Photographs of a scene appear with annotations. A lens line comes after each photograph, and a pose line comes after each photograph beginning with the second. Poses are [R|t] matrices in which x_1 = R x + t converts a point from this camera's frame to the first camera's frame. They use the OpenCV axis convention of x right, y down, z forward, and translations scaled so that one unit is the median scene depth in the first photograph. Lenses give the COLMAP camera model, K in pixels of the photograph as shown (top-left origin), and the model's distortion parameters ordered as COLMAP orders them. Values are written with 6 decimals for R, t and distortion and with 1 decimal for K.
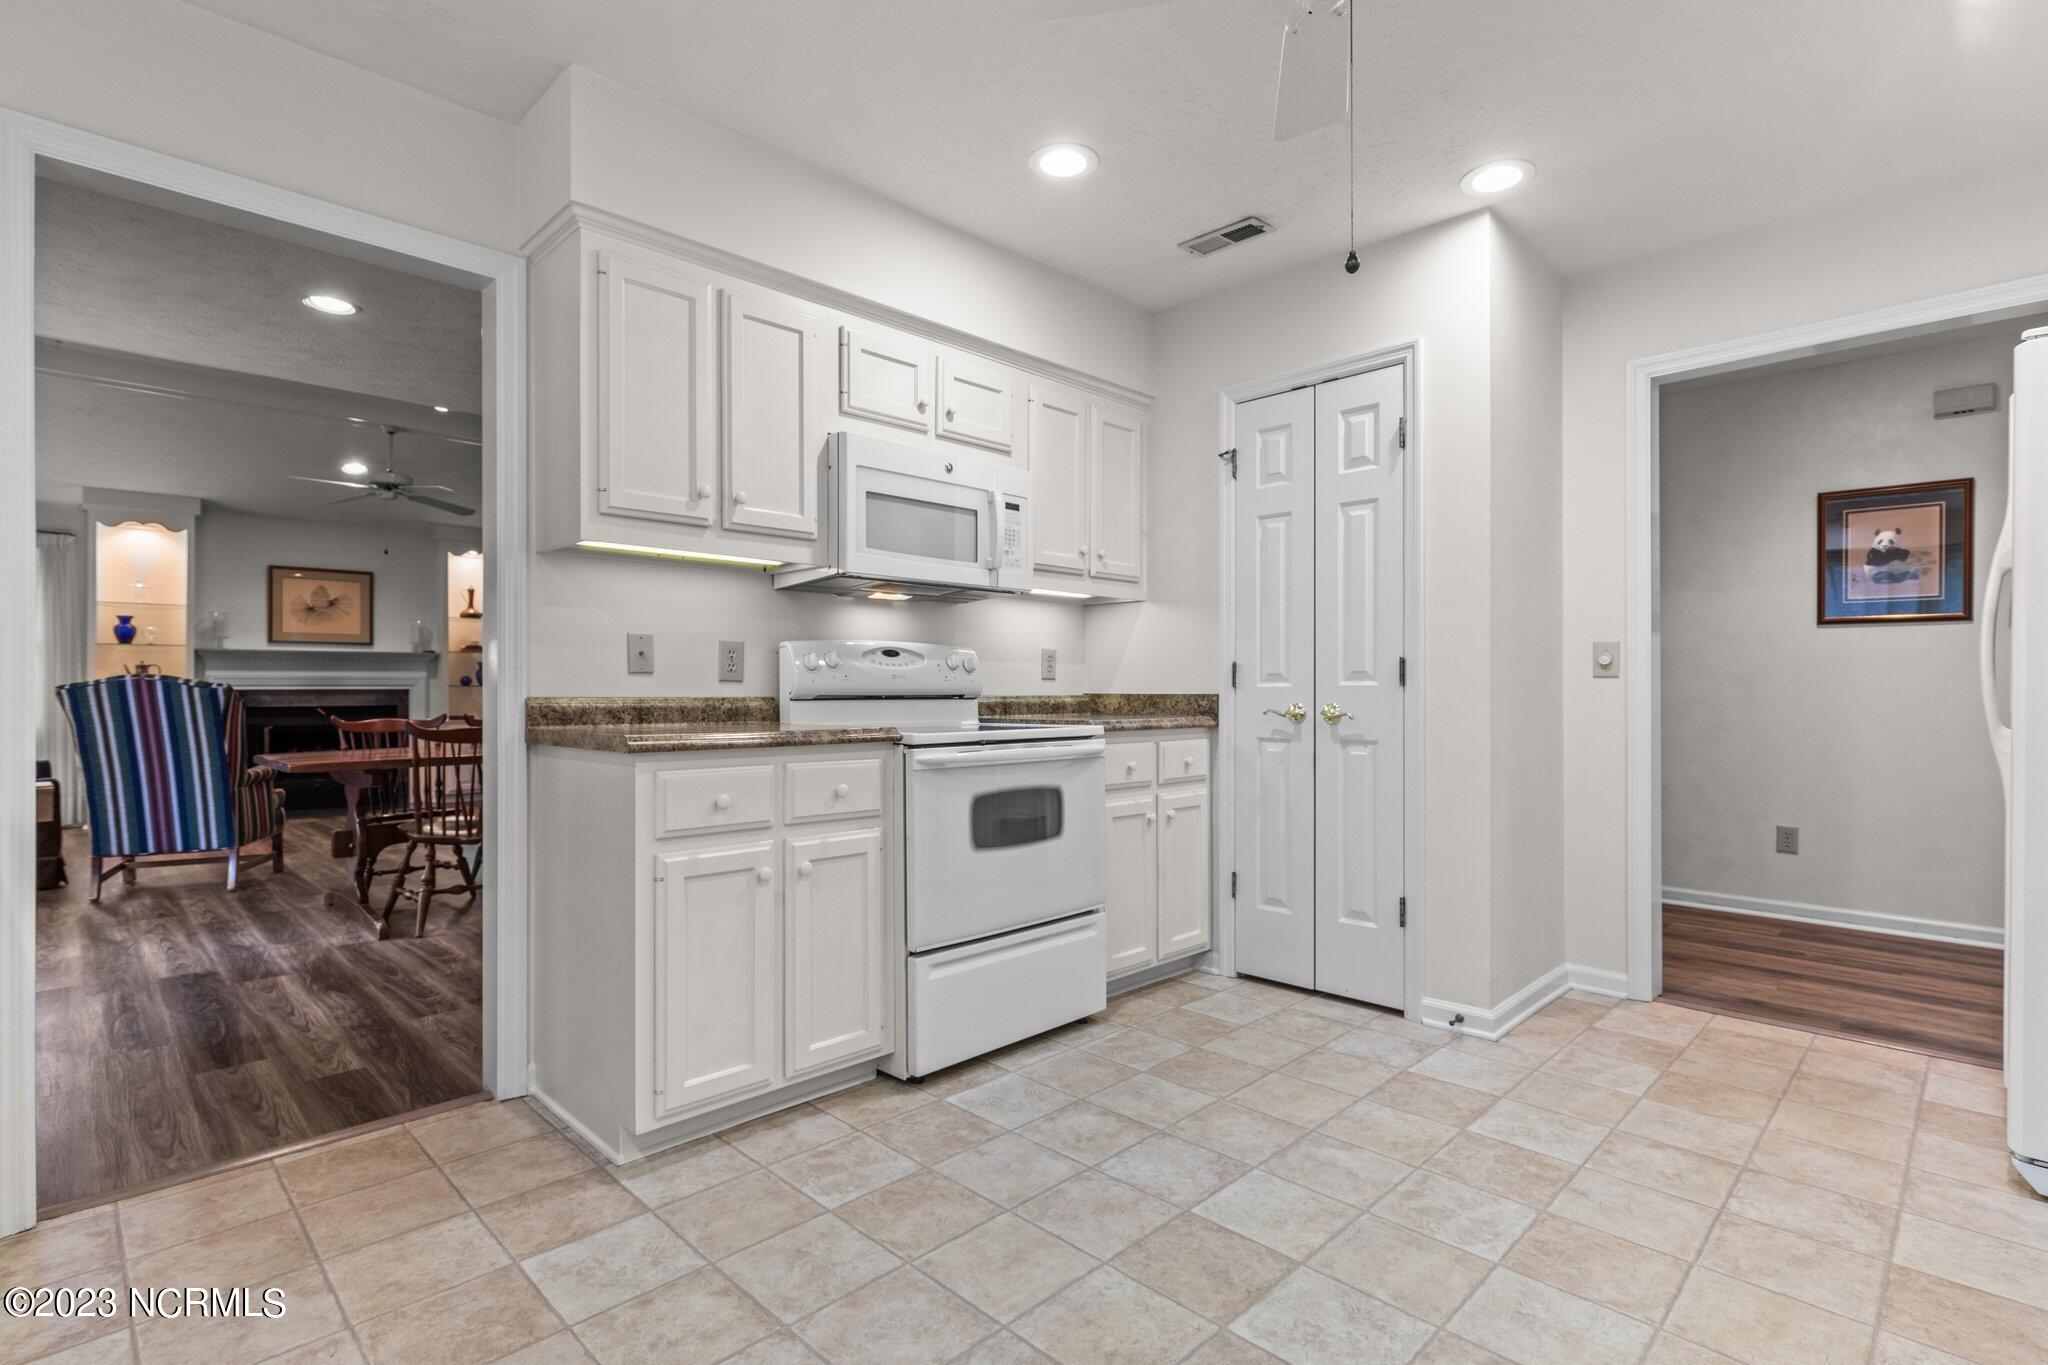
lens RADIAL K [[984.8, 0, 1019.7], [0, 984.8, 687.3], [0, 0, 1]] dist [0.001222, -0.000535]
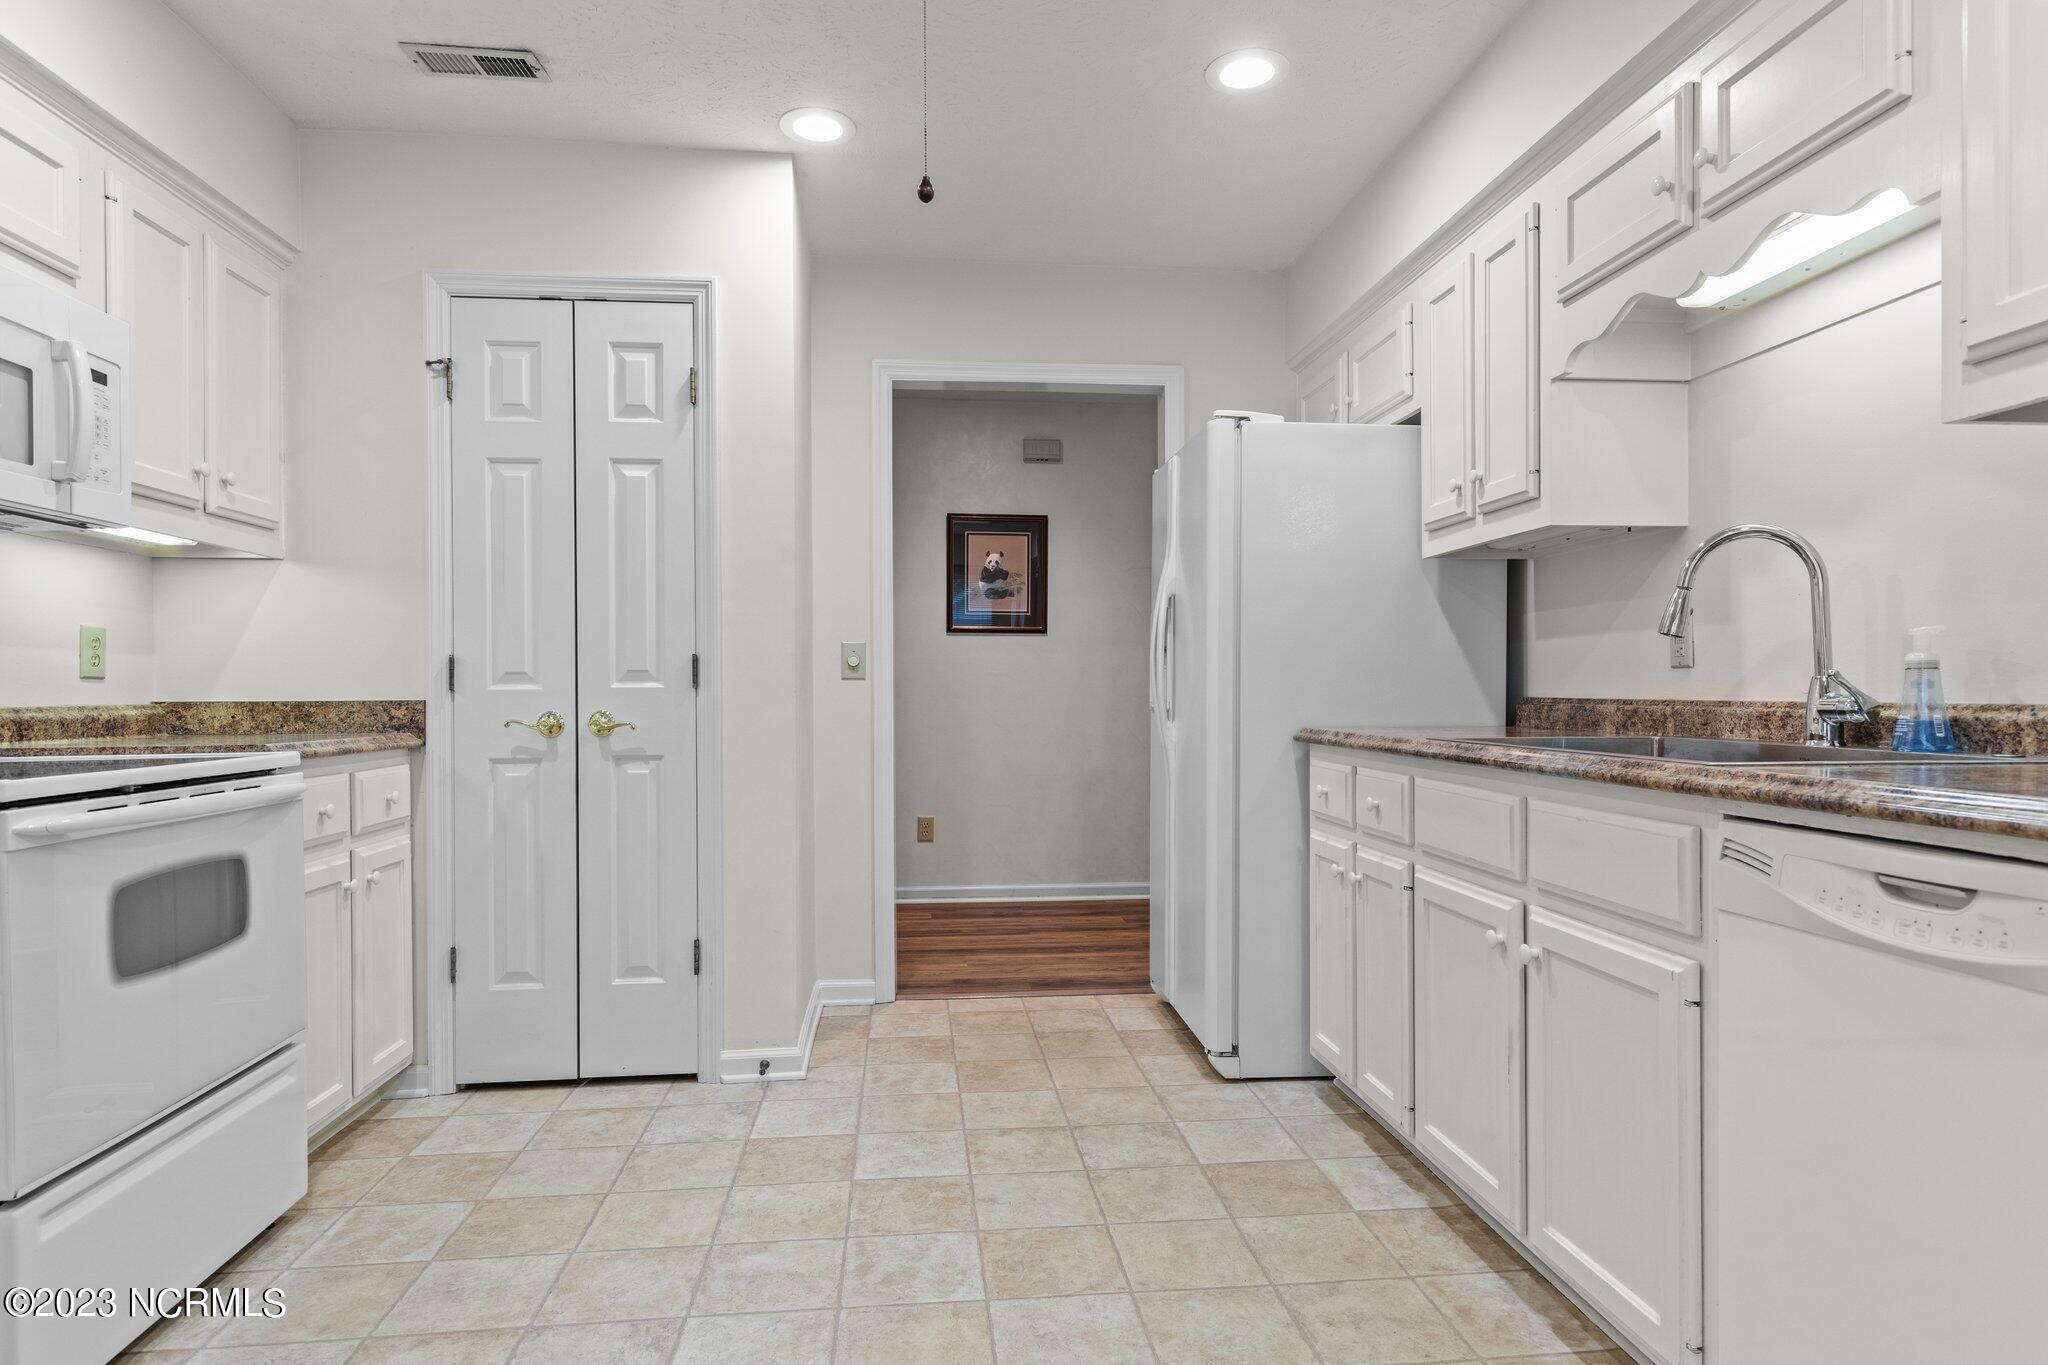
lens RADIAL K [[1159.0, 0, 1031.9], [0, 1159.0, 698.0], [0, 0, 1]] dist [0.009481, 0.000069]
pose [[0.627175, -0.008305, 0.778834, -0.200163], [0.003241, 0.999962, 0.008053, -0.000209], [-0.778872, -0.002527, 0.627178, 0.153943]]
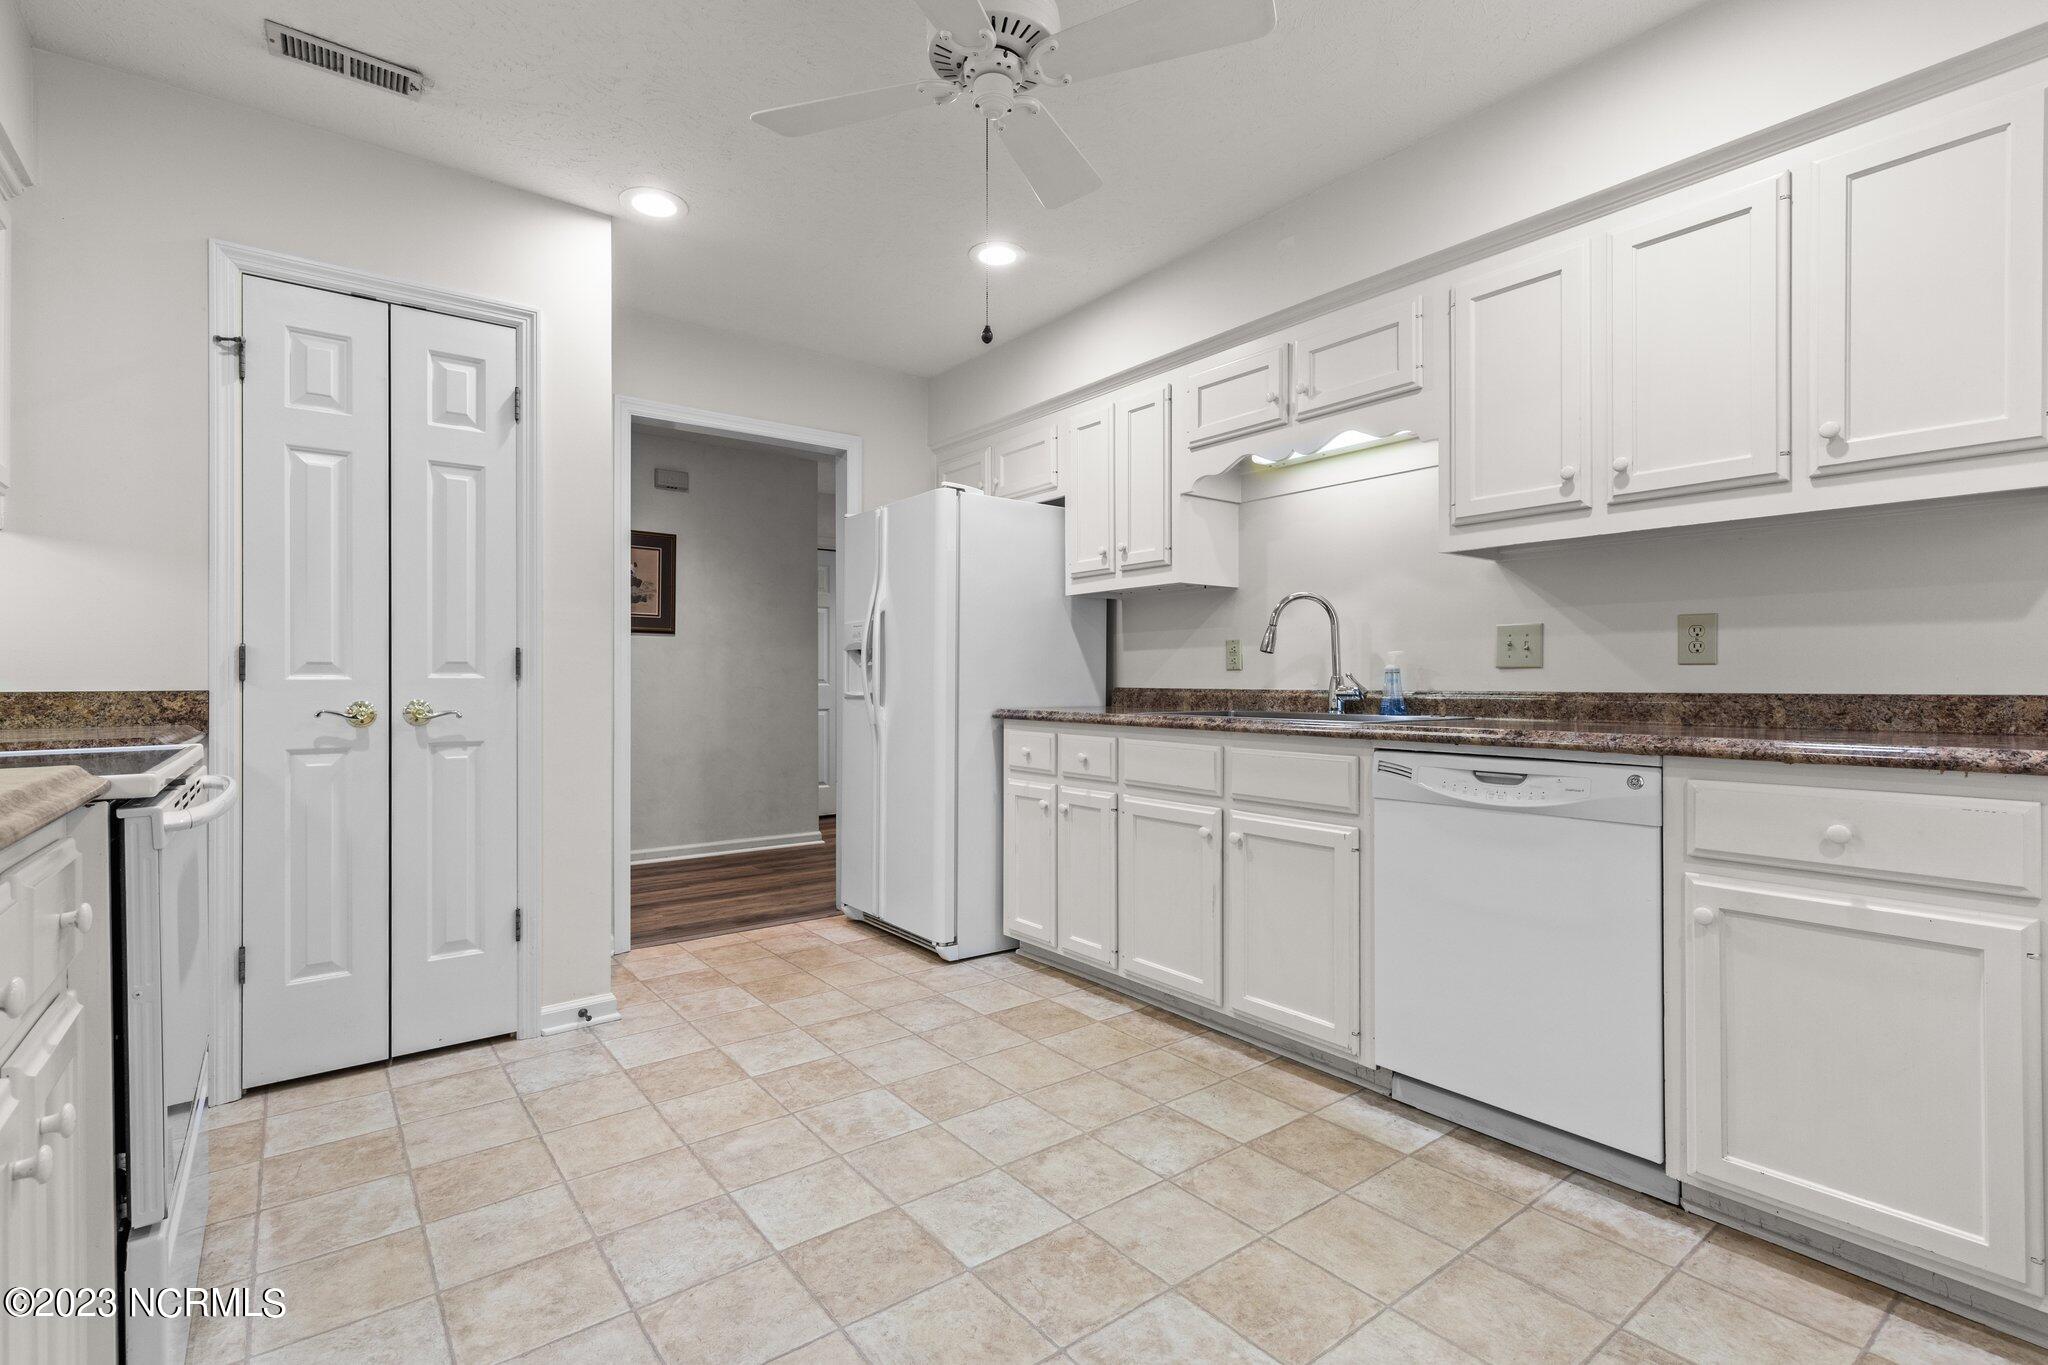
lens RADIAL K [[936.6, 0, 1024.0], [0, 936.6, 682.5], [0, 0, 1]] dist [0.007163, -0.000572]
pose [[0.125040, -0.001753, 0.992150, -0.418701], [-0.001060, 0.999998, 0.001901, -0.000706], [-0.992151, -0.001289, 0.125037, 0.416324]]
